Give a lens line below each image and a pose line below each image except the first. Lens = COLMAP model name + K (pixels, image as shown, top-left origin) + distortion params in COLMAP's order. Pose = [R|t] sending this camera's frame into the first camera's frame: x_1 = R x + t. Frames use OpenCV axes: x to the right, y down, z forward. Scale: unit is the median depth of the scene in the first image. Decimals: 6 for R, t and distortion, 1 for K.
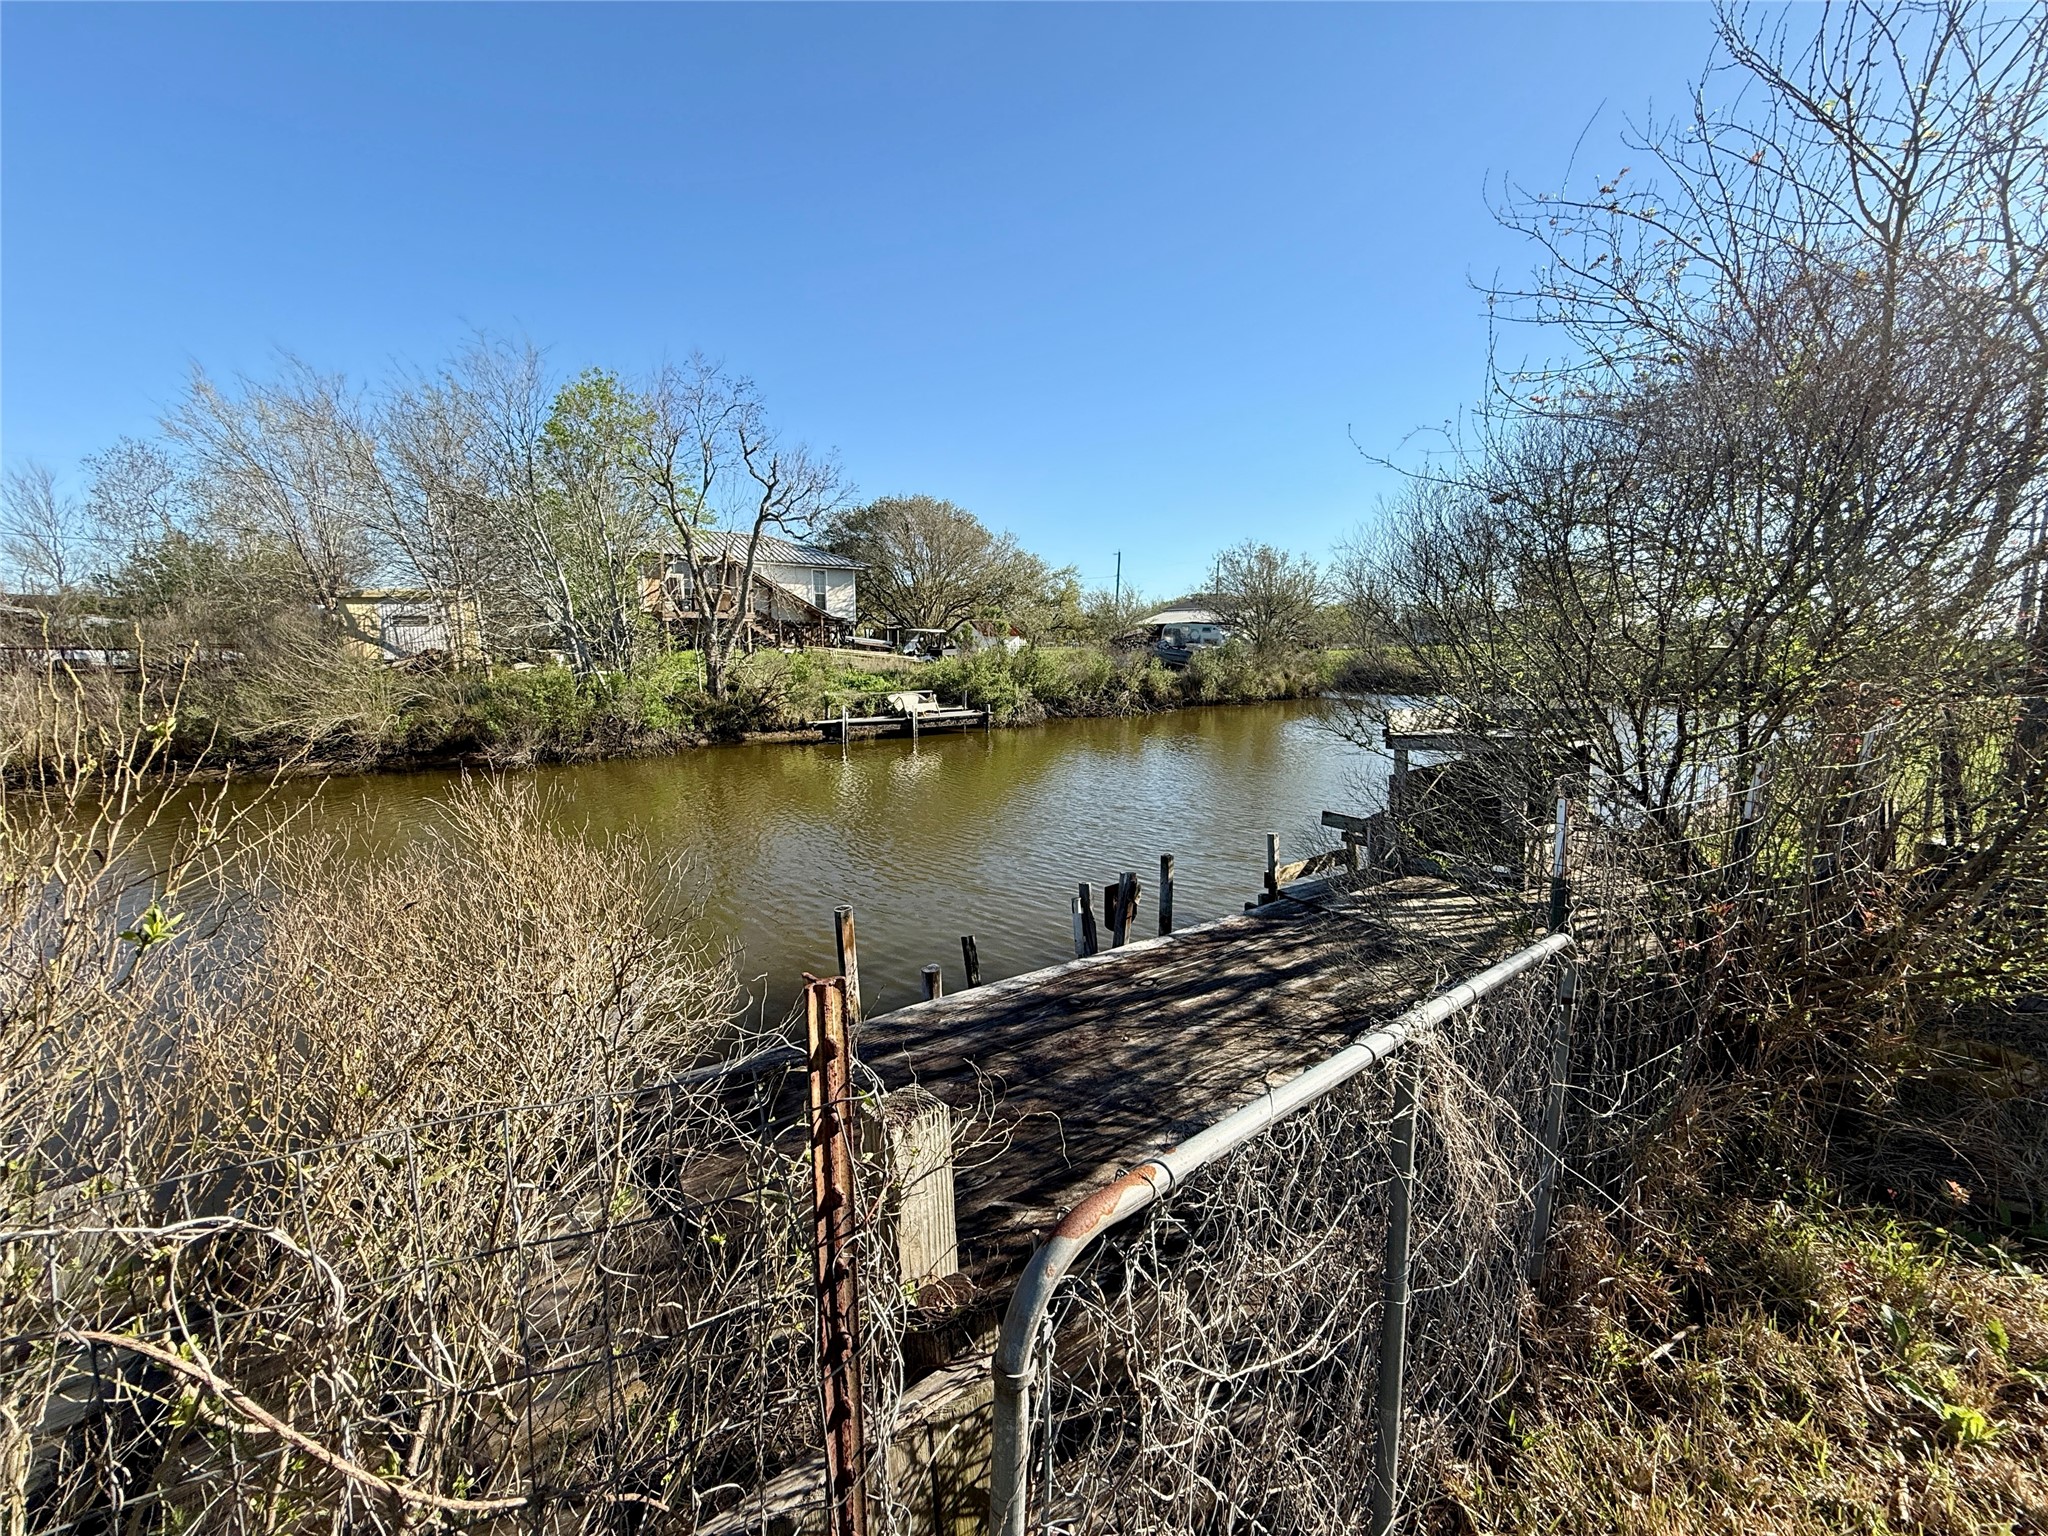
lens RADIAL K [[820.4, 0, 1019.2], [0, 820.4, 768.3], [0, 0, 1]] dist [0.001046, -0.000143]
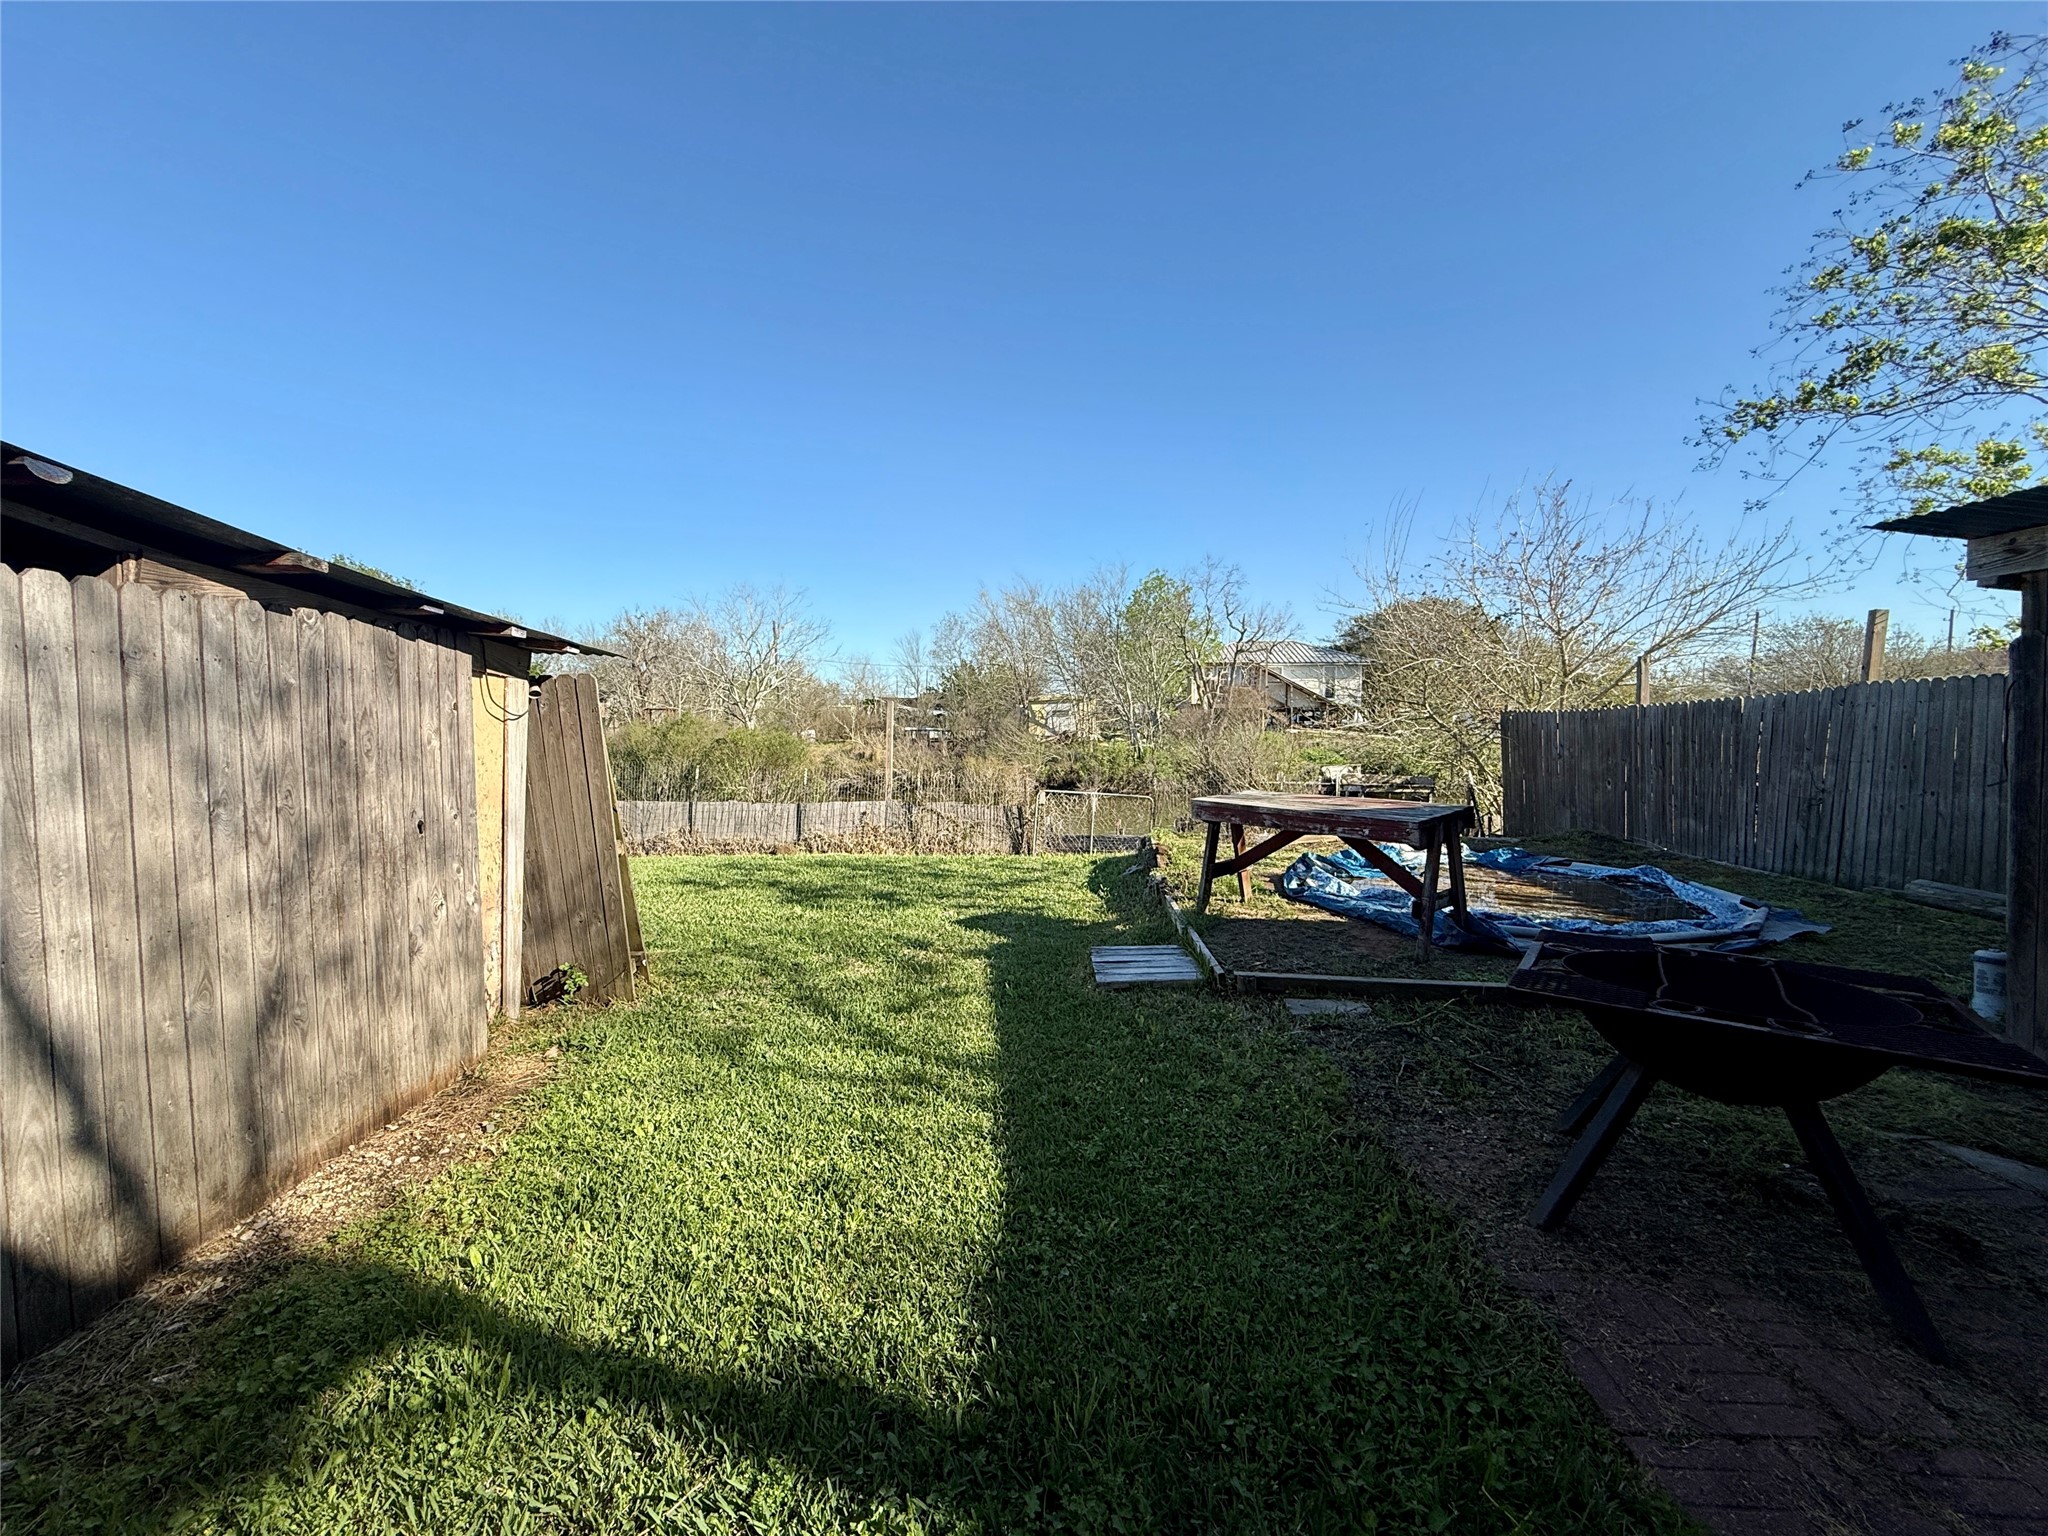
lens RADIAL K [[820.4, 0, 1019.2], [0, 820.4, 768.3], [0, 0, 1]] dist [0.001046, -0.000143]
pose [[0.762477, 0.036860, -0.645964, 0.301846], [-0.092632, 0.994310, -0.052603, 0.031145], [0.640350, 0.099946, 0.761553, -0.344861]]
